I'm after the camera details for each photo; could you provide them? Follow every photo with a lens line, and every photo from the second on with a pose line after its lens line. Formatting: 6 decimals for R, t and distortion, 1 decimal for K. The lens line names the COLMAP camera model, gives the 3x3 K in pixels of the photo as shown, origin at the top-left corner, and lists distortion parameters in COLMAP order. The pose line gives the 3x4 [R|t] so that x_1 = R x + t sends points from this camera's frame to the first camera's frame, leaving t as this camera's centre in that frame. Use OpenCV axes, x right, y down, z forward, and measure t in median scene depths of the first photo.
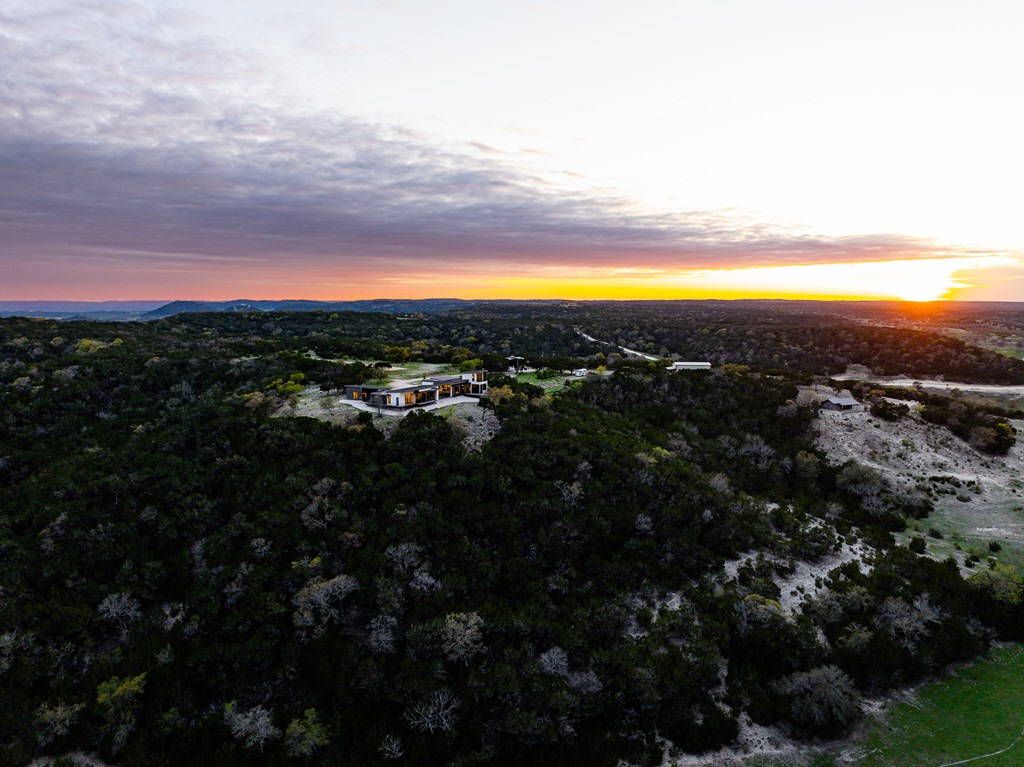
lens RADIAL K [[736.5, 0, 512.0], [0, 736.5, 383.5], [0, 0, 1]] dist [-0.031110, -0.002690]
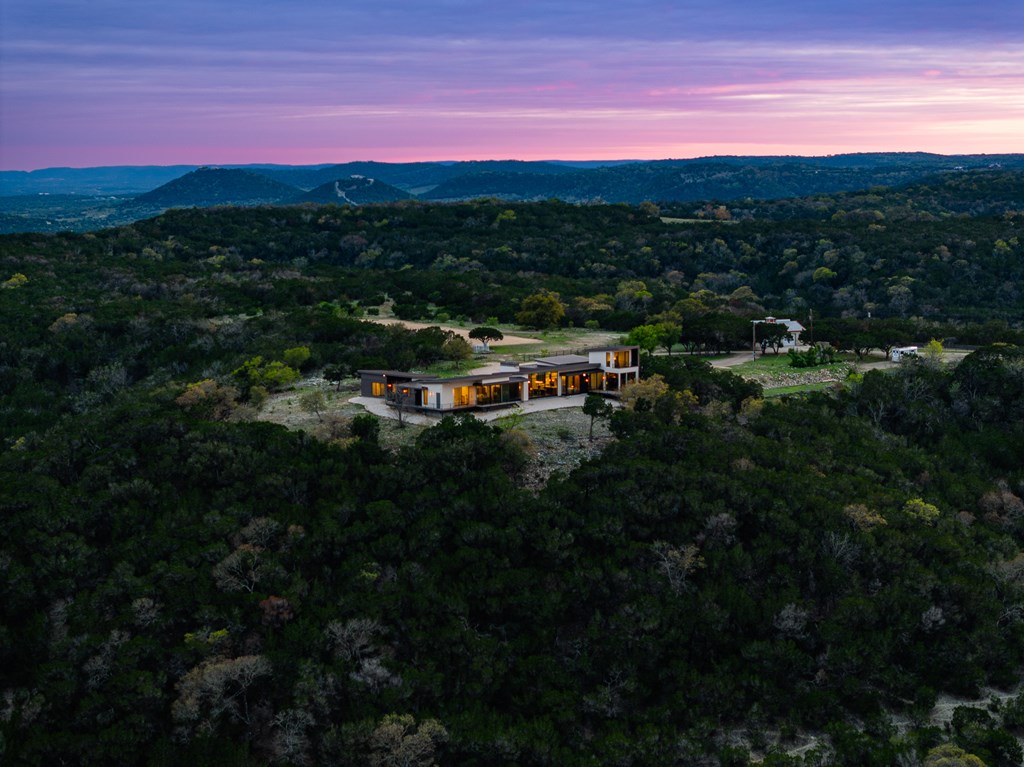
lens RADIAL K [[2056.2, 0, 512.0], [0, 2056.2, 383.5], [0, 0, 1]] dist [-0.207763, 1.828780]
pose [[0.960246, 0.016891, -0.278643, 0.384004], [-0.017394, 0.999848, 0.000667, 0.011920], [0.278612, 0.004207, 0.960395, -0.531085]]
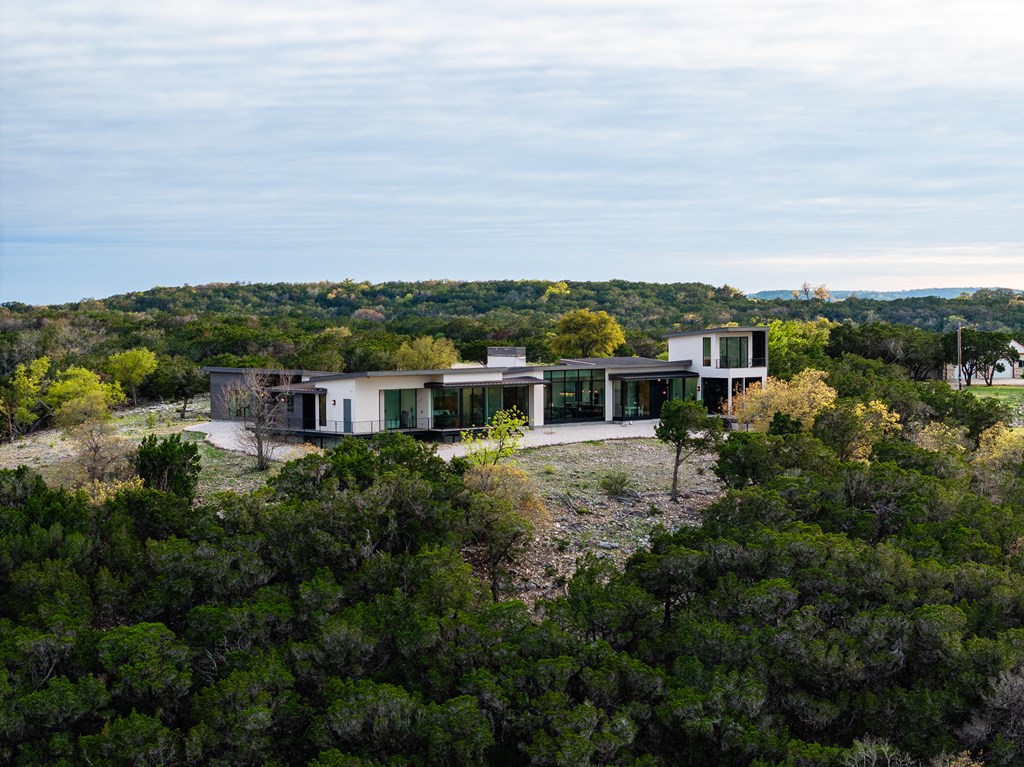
lens RADIAL K [[2056.2, 0, 512.0], [0, 2056.2, 383.5], [0, 0, 1]] dist [-0.207763, 1.828780]
pose [[0.950527, 0.002583, -0.310632, 0.142436], [-0.024954, 0.997369, -0.068066, 0.072554], [0.309639, 0.072450, 0.948090, 0.416862]]
